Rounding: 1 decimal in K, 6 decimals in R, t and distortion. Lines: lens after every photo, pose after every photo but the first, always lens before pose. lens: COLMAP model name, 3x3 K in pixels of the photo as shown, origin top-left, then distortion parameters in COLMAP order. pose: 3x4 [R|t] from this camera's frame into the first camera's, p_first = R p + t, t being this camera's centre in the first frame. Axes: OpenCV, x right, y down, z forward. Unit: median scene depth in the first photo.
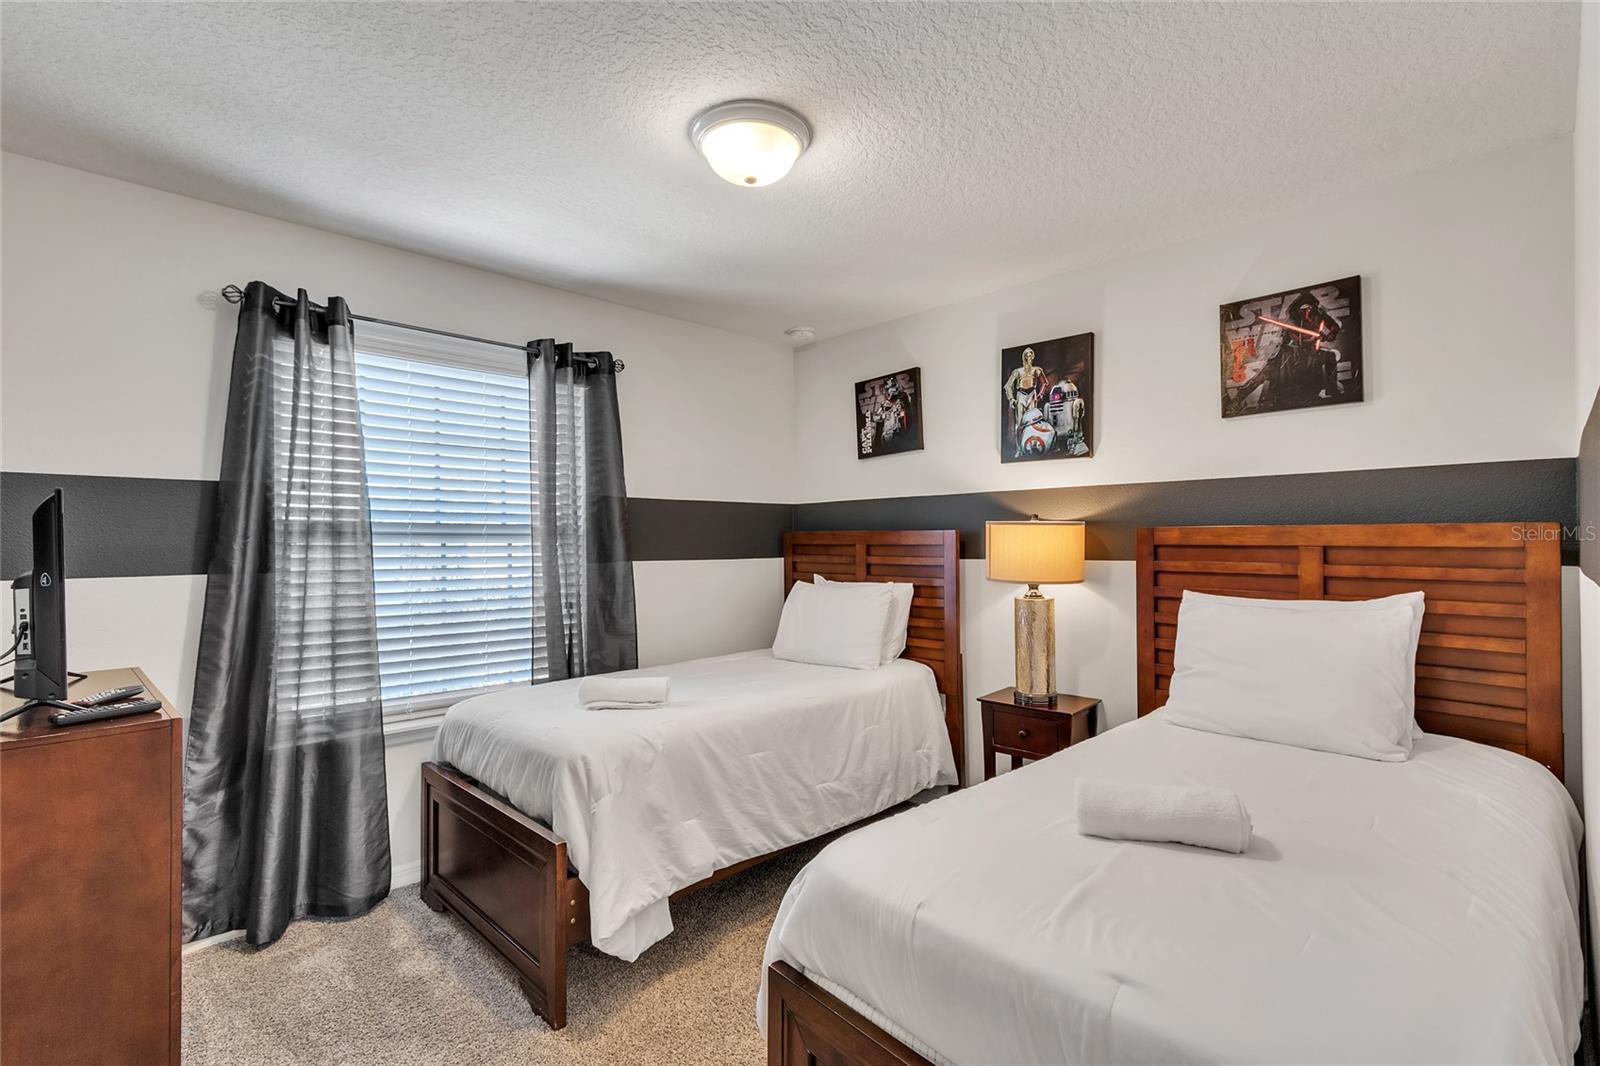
lens RADIAL K [[727.1, 0, 806.7], [0, 727.1, 536.6], [0, 0, 1]] dist [0.005583, 0.000314]
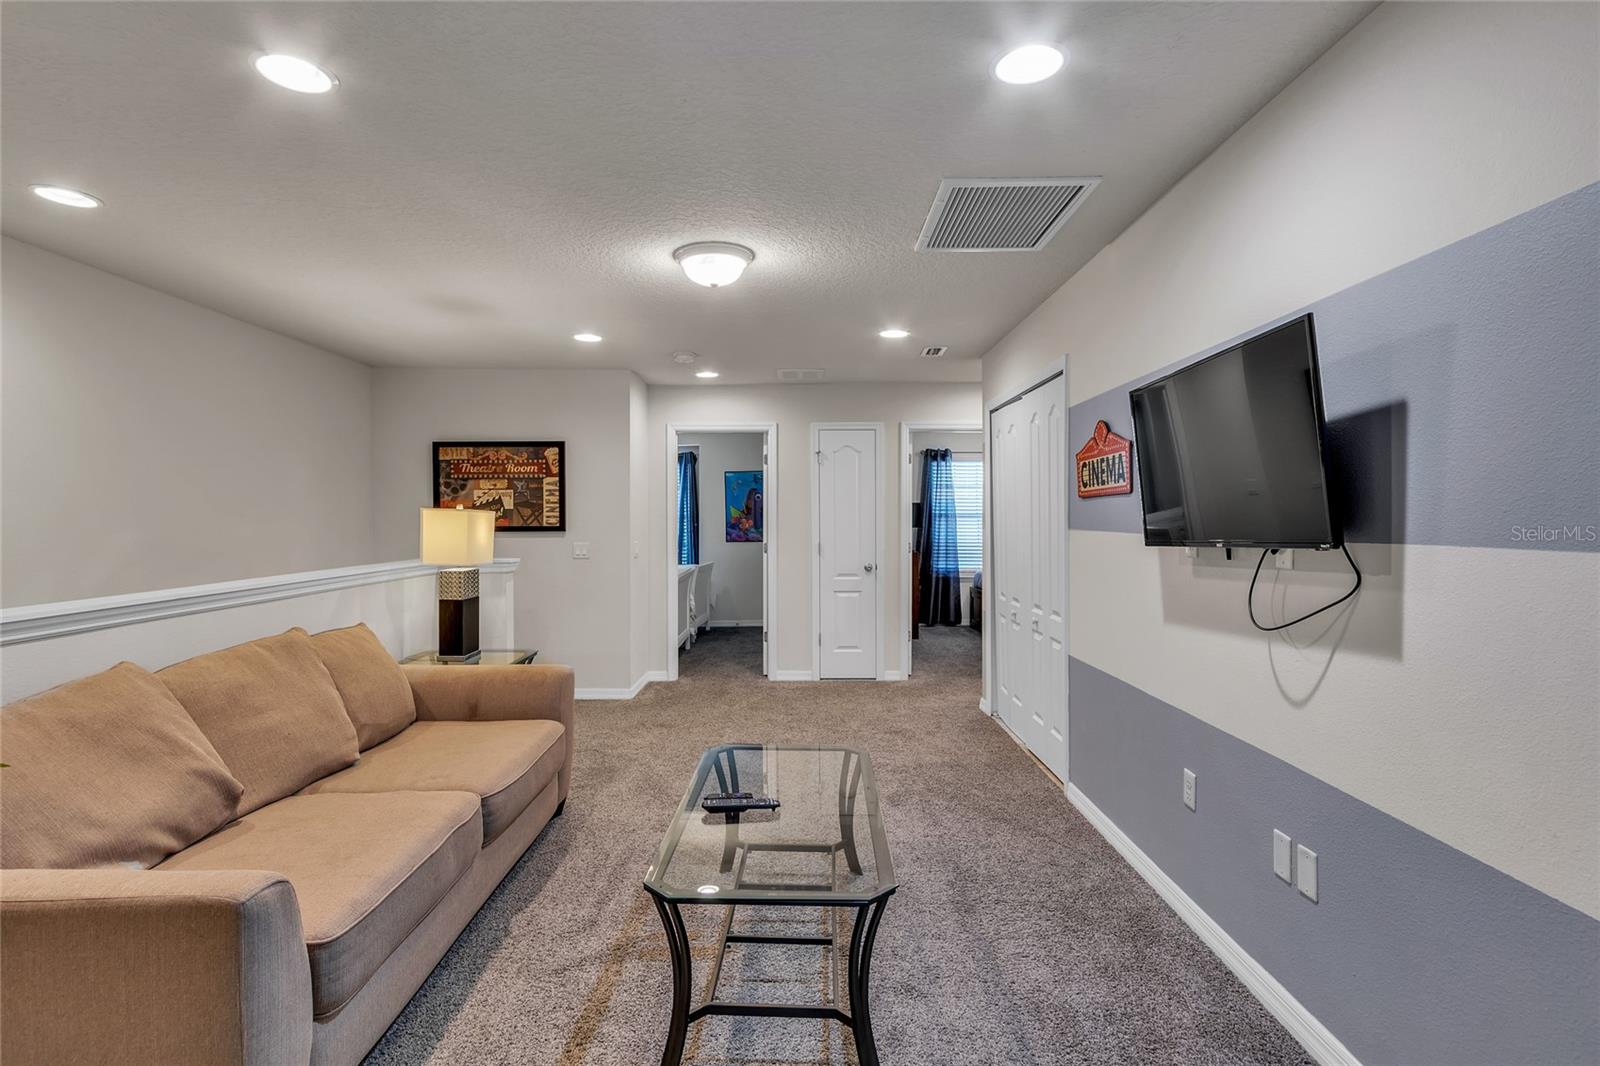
lens RADIAL K [[727.1, 0, 797.5], [0, 727.1, 527.6], [0, 0, 1]] dist [0.005583, 0.000314]
pose [[0.706579, 0.009776, -0.707567, 1.306882], [0.004424, 0.999824, 0.018232, -0.017969], [0.707621, -0.016013, 0.706411, -1.956869]]
